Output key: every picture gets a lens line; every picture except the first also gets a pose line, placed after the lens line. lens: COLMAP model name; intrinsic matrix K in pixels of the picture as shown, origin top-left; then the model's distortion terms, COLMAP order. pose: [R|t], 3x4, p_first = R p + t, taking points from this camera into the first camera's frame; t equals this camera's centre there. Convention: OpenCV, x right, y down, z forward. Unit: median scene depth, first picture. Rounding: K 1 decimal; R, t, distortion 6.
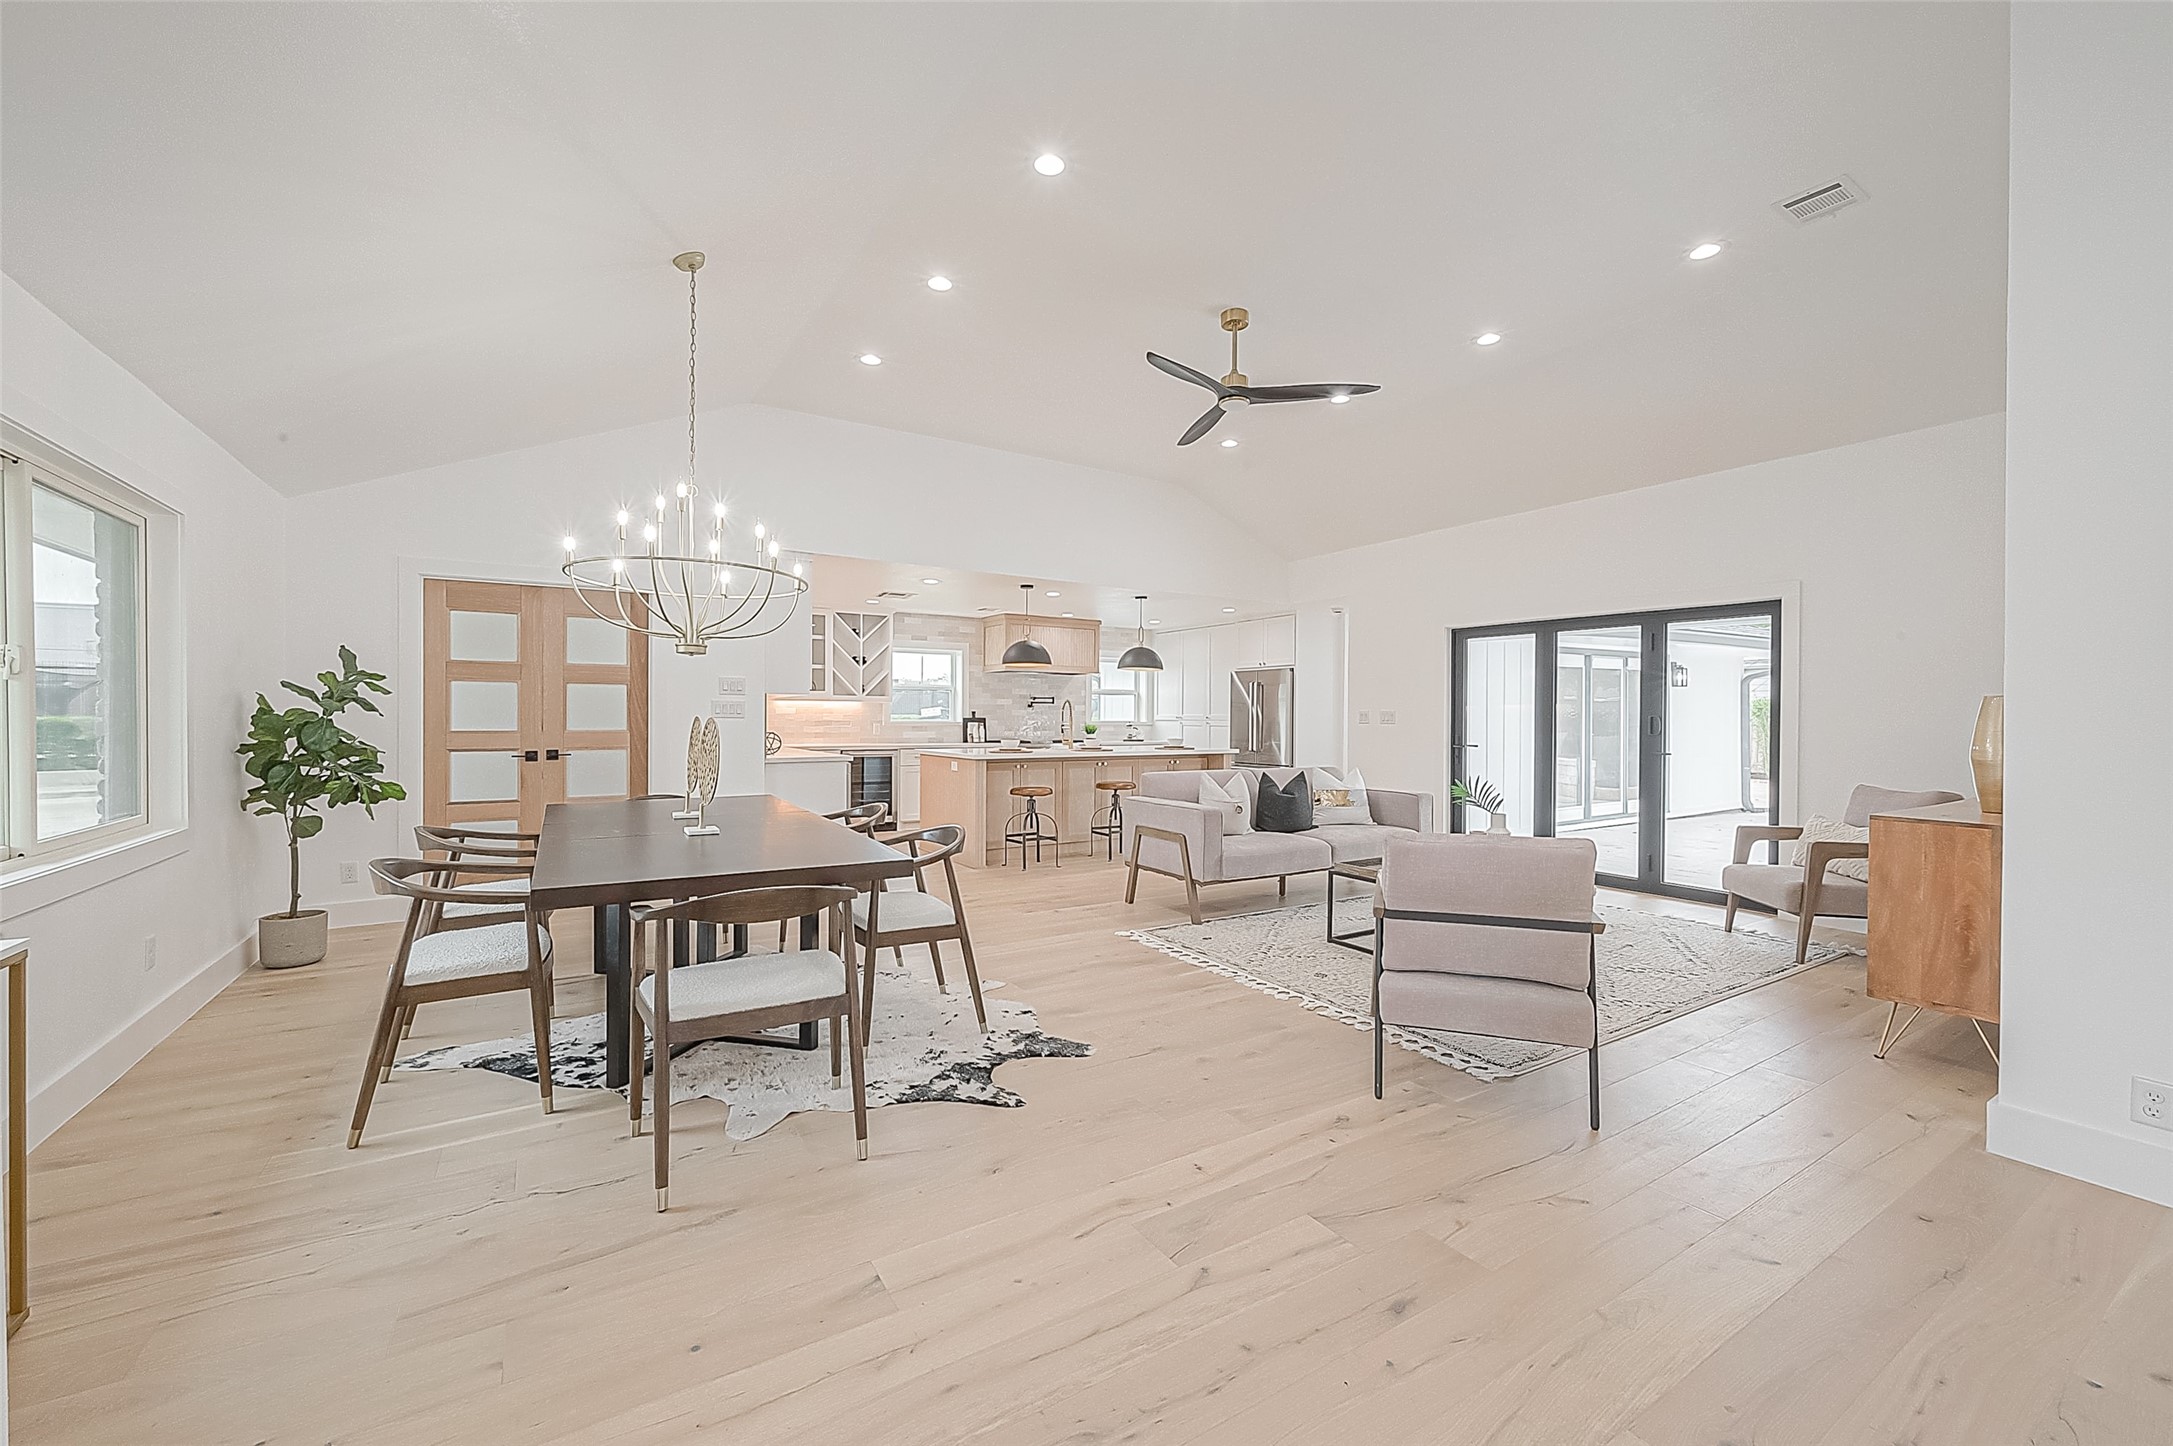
lens RADIAL K [[854.7, 0, 1082.8], [0, 854.7, 724.3], [0, 0, 1]] dist [-0.000054, 0.000000]
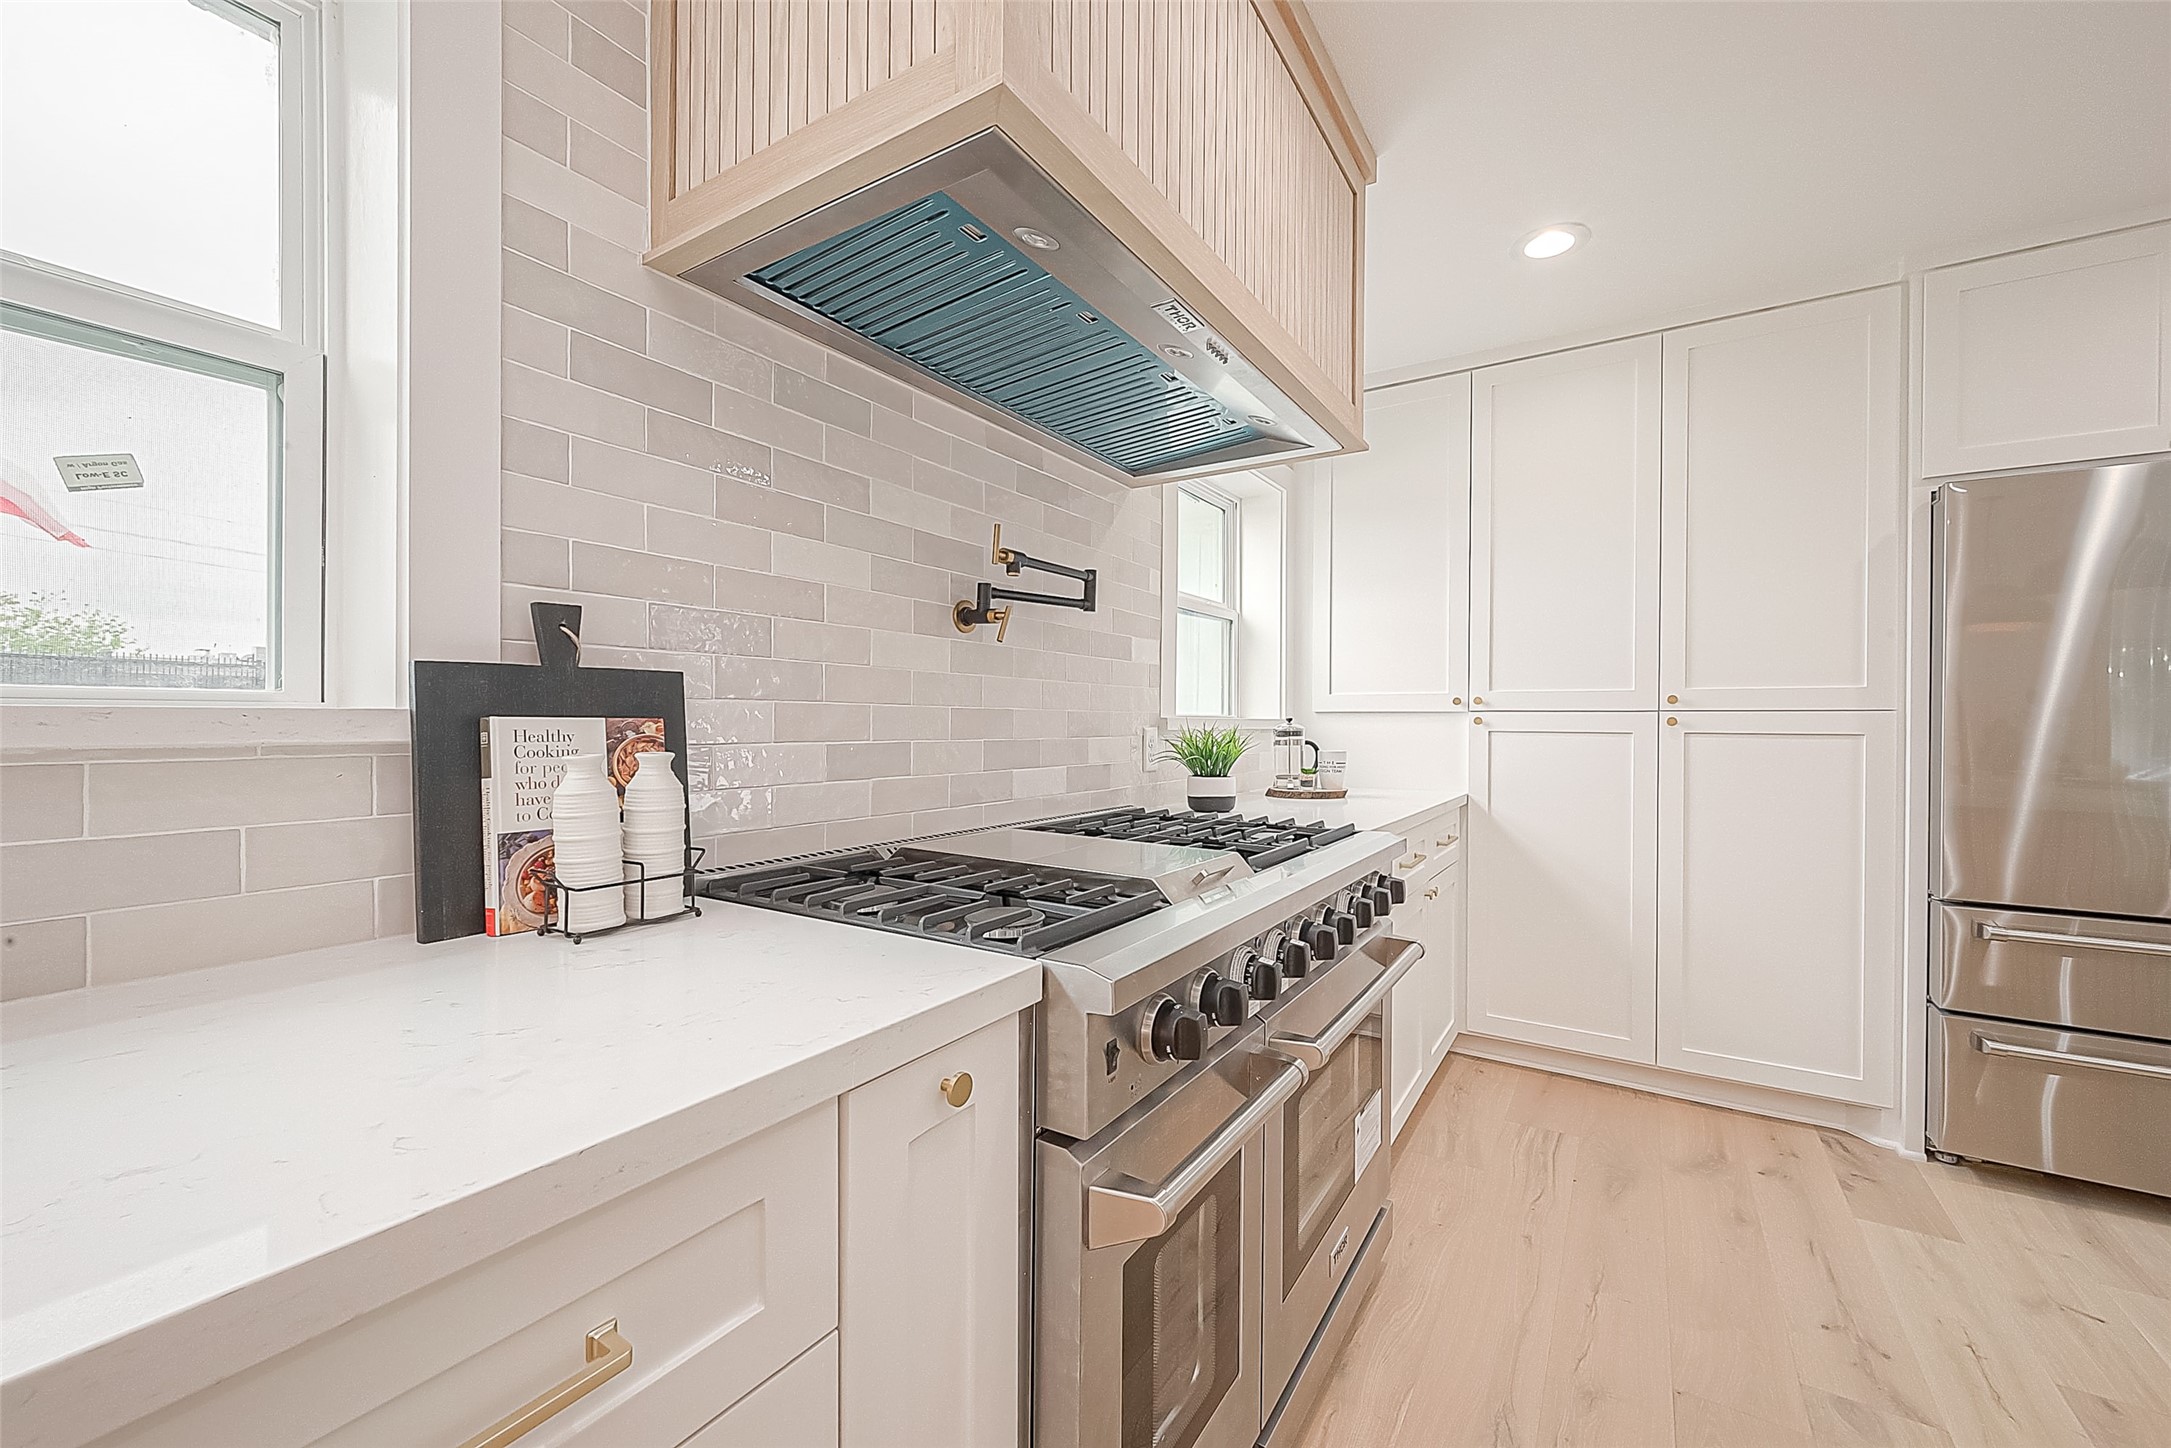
lens RADIAL K [[863.0, 0, 1092.6], [0, 863.0, 723.8], [0, 0, 1]] dist [0.000478, -0.000976]
pose [[0.902514, -0.001806, 0.430656, -0.114242], [0.000675, 0.999996, 0.002780, -0.001316], [-0.430659, -0.002218, 0.902512, 0.878521]]
